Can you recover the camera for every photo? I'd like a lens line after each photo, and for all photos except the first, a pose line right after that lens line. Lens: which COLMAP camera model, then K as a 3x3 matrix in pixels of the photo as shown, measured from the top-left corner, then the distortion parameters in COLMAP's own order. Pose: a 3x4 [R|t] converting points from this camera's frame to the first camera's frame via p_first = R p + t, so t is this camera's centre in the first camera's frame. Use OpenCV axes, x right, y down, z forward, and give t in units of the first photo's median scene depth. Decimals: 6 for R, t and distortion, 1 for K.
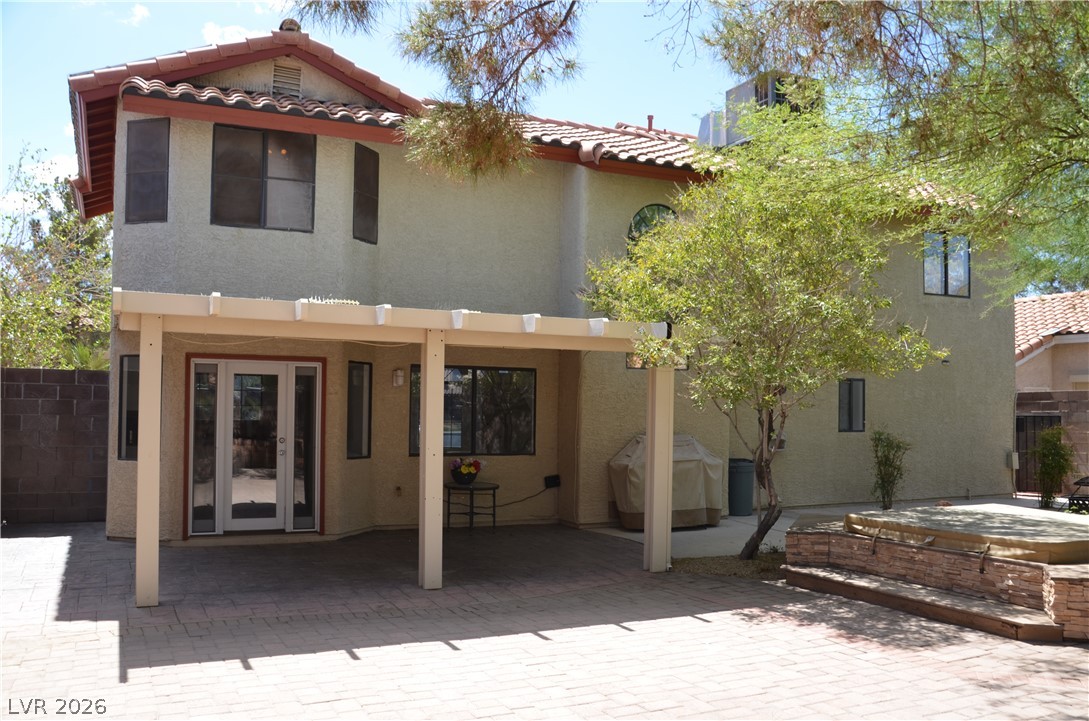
lens RADIAL K [[941.2, 0, 544.5], [0, 941.2, 360.5], [0, 0, 1]] dist [-0.140482, 0.135002]
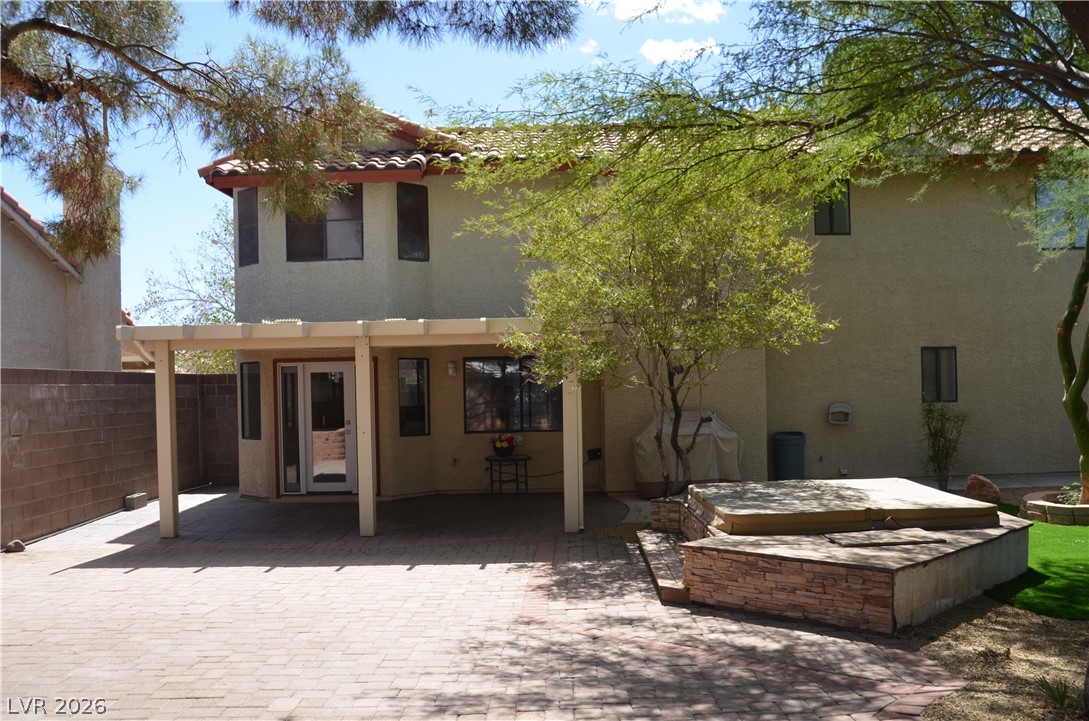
lens RADIAL K [[923.2, 0, 549.7], [0, 923.2, 360.0], [0, 0, 1]] dist [-0.140096, 0.128376]
pose [[0.896640, -0.045106, -0.440457, 0.526855], [0.055892, 0.998370, 0.011538, -0.000012], [0.439218, -0.034963, 0.897700, -0.017106]]
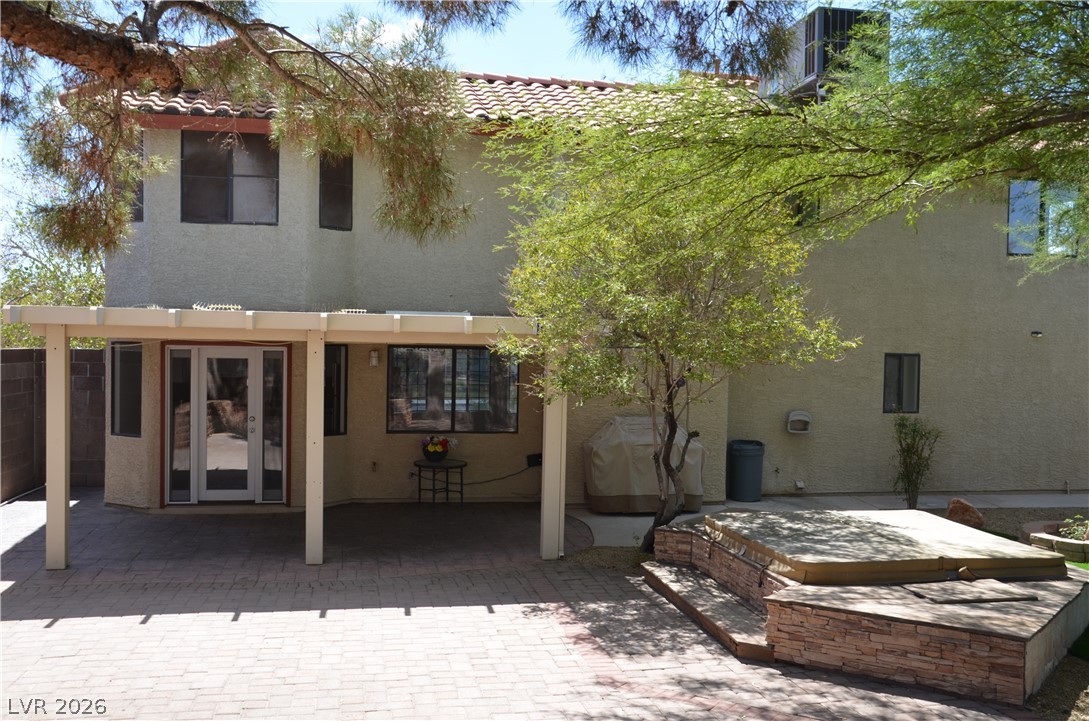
lens RADIAL K [[1060.0, 0, 545.3], [0, 1060.0, 354.5], [0, 0, 1]] dist [-0.080169, 0.187470]
pose [[0.965479, 0.006465, -0.260401, 0.363511], [0.008589, 0.998358, 0.056630, -0.055326], [0.260340, -0.056911, 0.963838, -0.092364]]
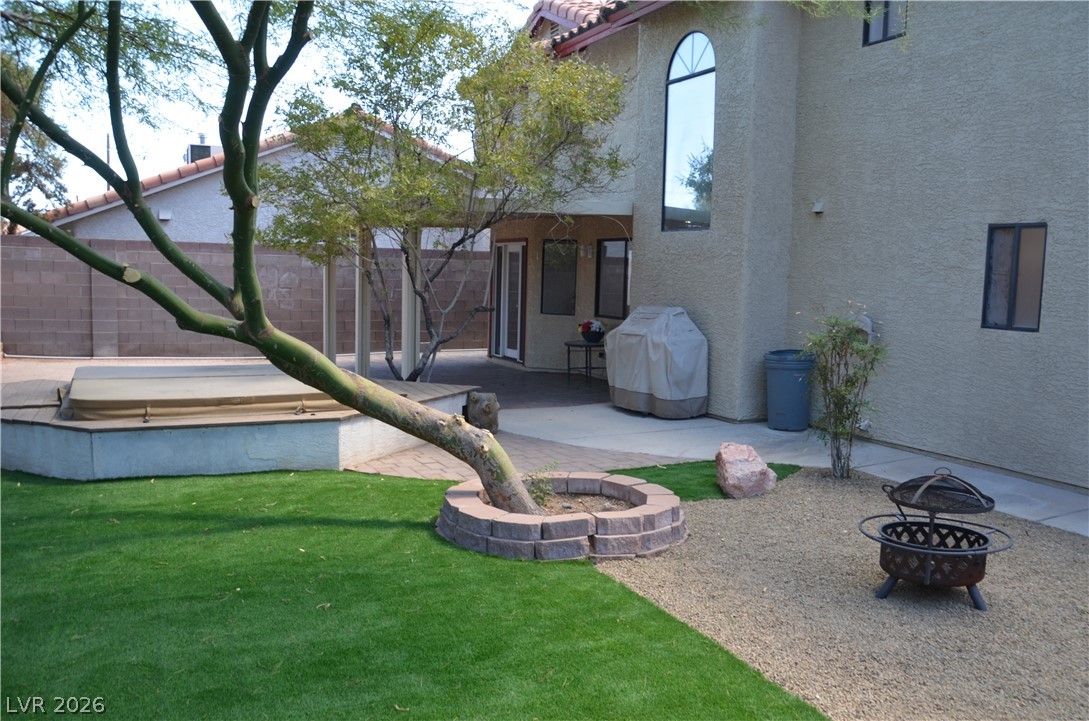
lens RADIAL K [[923.2, 0, 549.7], [0, 923.2, 360.0], [0, 0, 1]] dist [-0.140096, 0.128376]
pose [[0.003715, 0.079141, -0.996856, 1.127296], [0.019713, 0.996664, 0.079200, 0.068466], [0.999799, -0.019946, 0.002143, 1.031401]]
